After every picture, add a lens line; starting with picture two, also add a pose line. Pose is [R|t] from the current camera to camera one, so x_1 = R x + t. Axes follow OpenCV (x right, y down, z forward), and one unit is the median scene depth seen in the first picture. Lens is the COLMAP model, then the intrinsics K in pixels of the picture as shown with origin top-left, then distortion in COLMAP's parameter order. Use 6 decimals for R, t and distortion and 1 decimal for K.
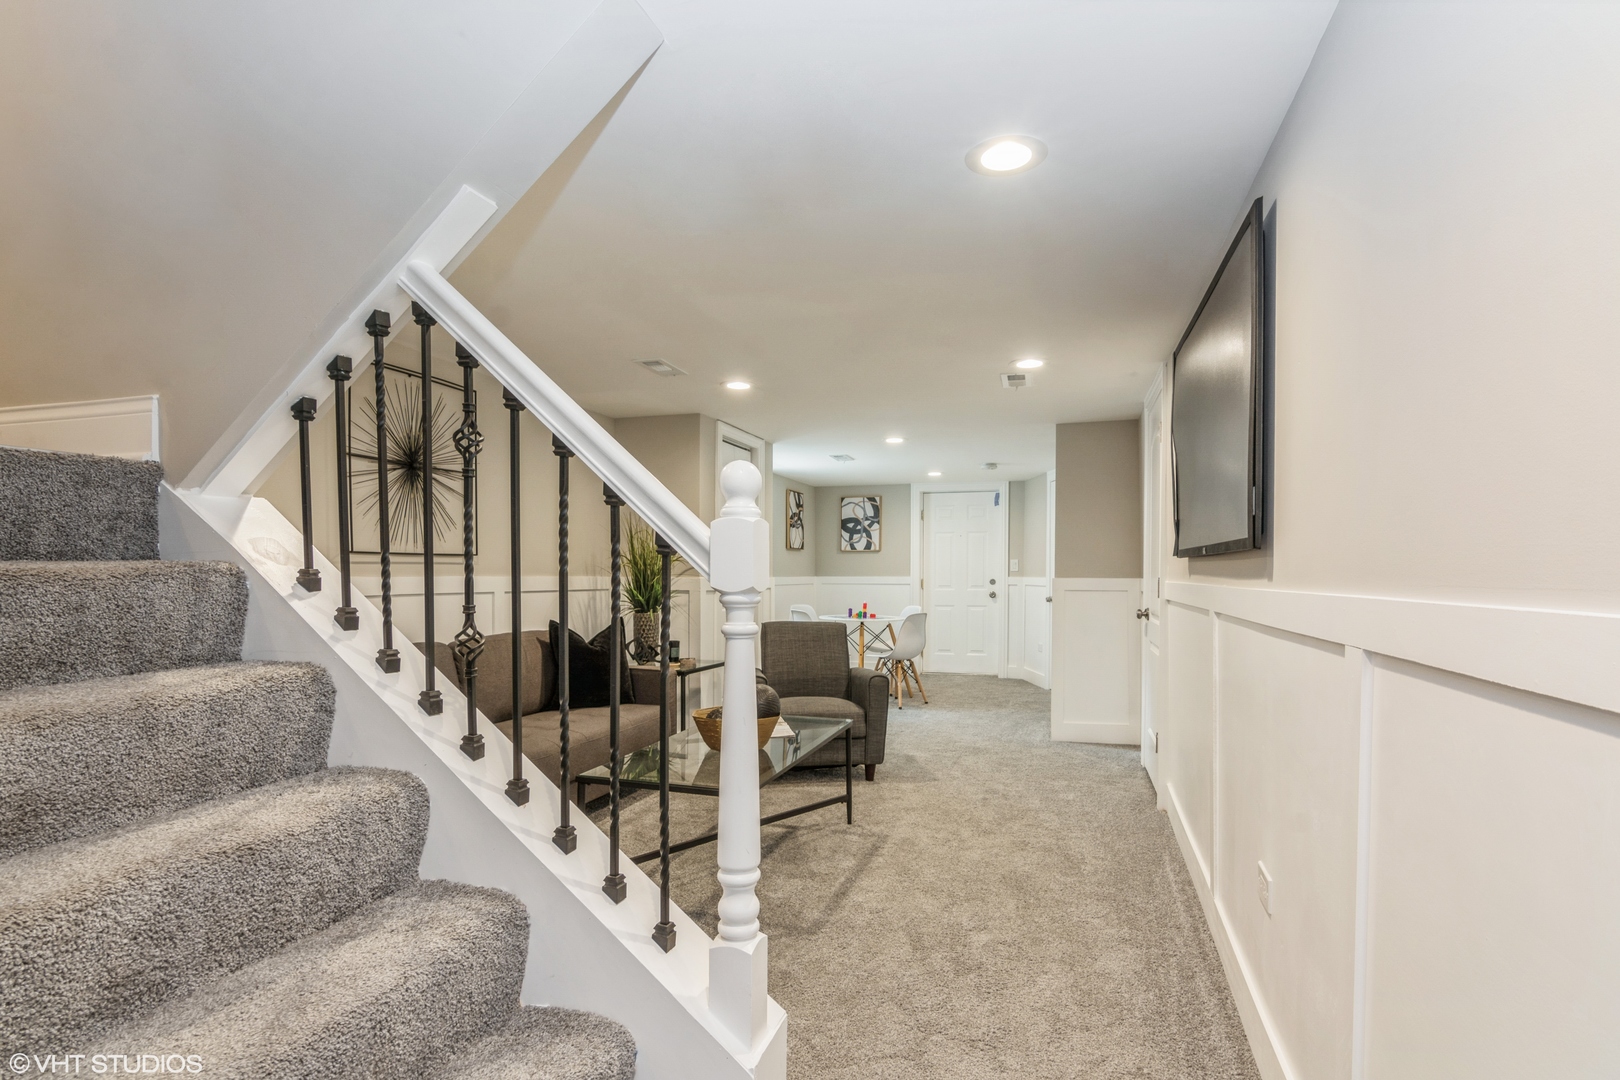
lens RADIAL K [[805.7, 0, 806.3], [0, 805.7, 591.4], [0, 0, 1]] dist [-0.023437, -0.000772]
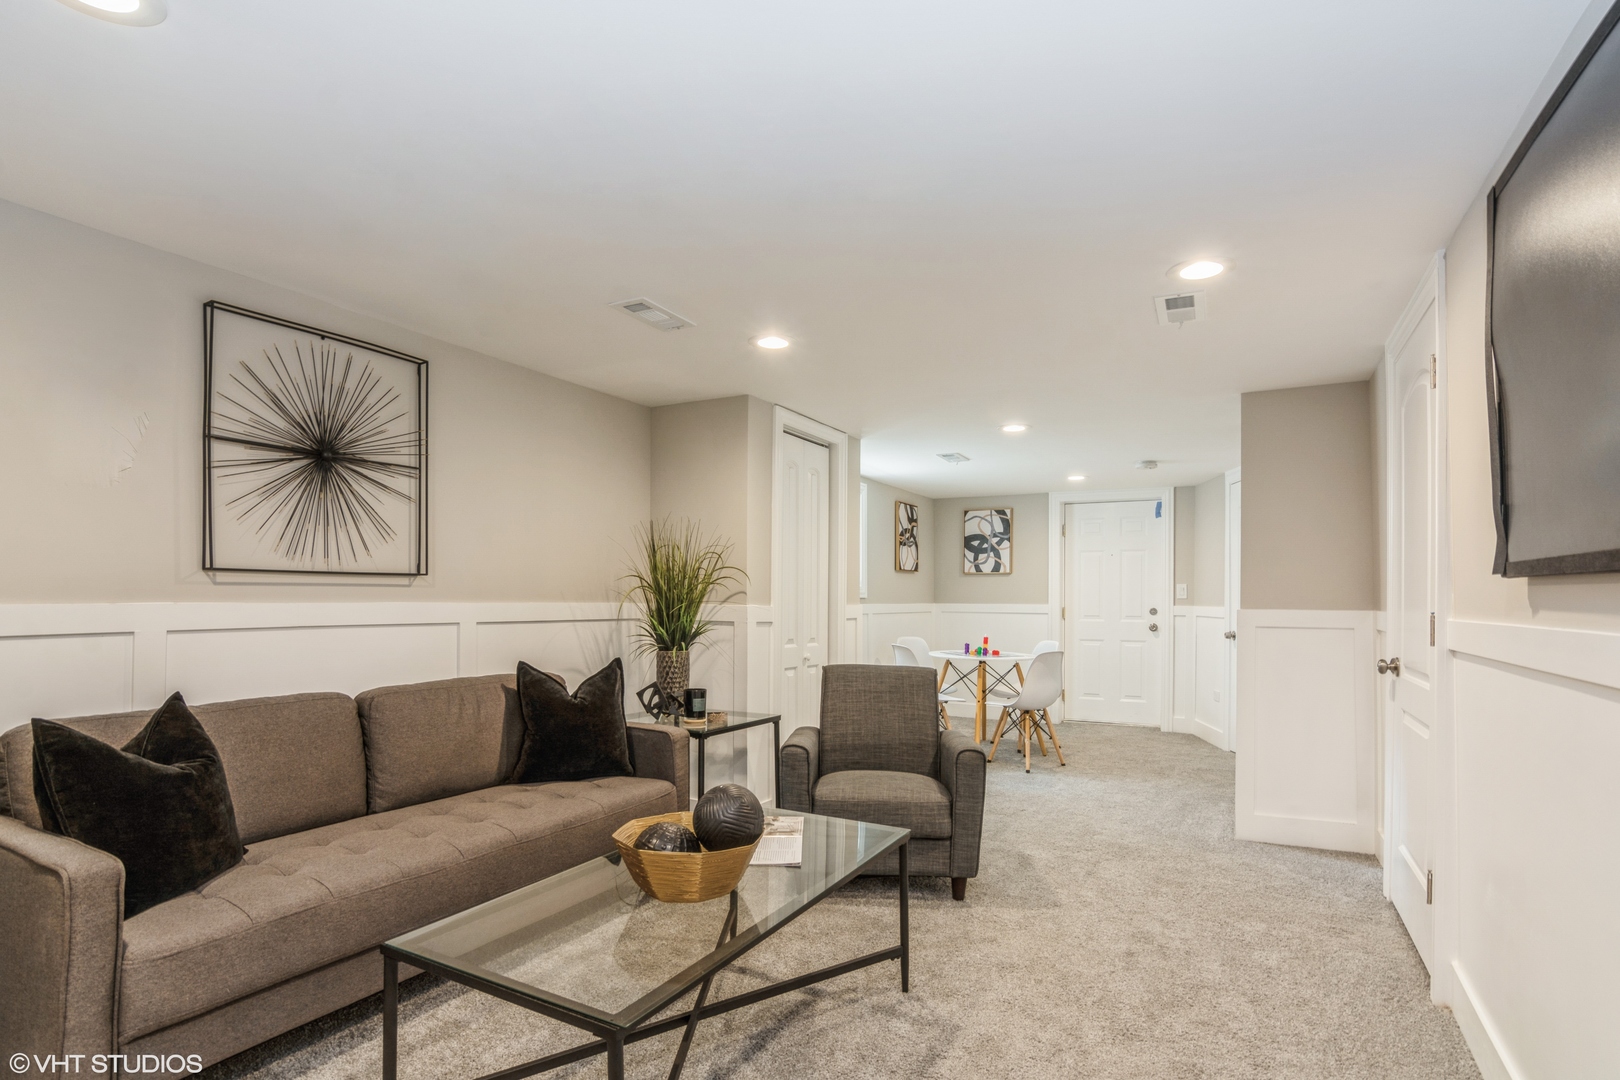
lens RADIAL K [[805.7, 0, 806.3], [0, 805.7, 591.4], [0, 0, 1]] dist [-0.023437, -0.000772]
pose [[0.982493, 0.003940, -0.186257, 0.065399], [-0.009721, 0.999499, -0.030134, -0.007560], [0.186045, 0.031417, 0.982039, 0.239691]]
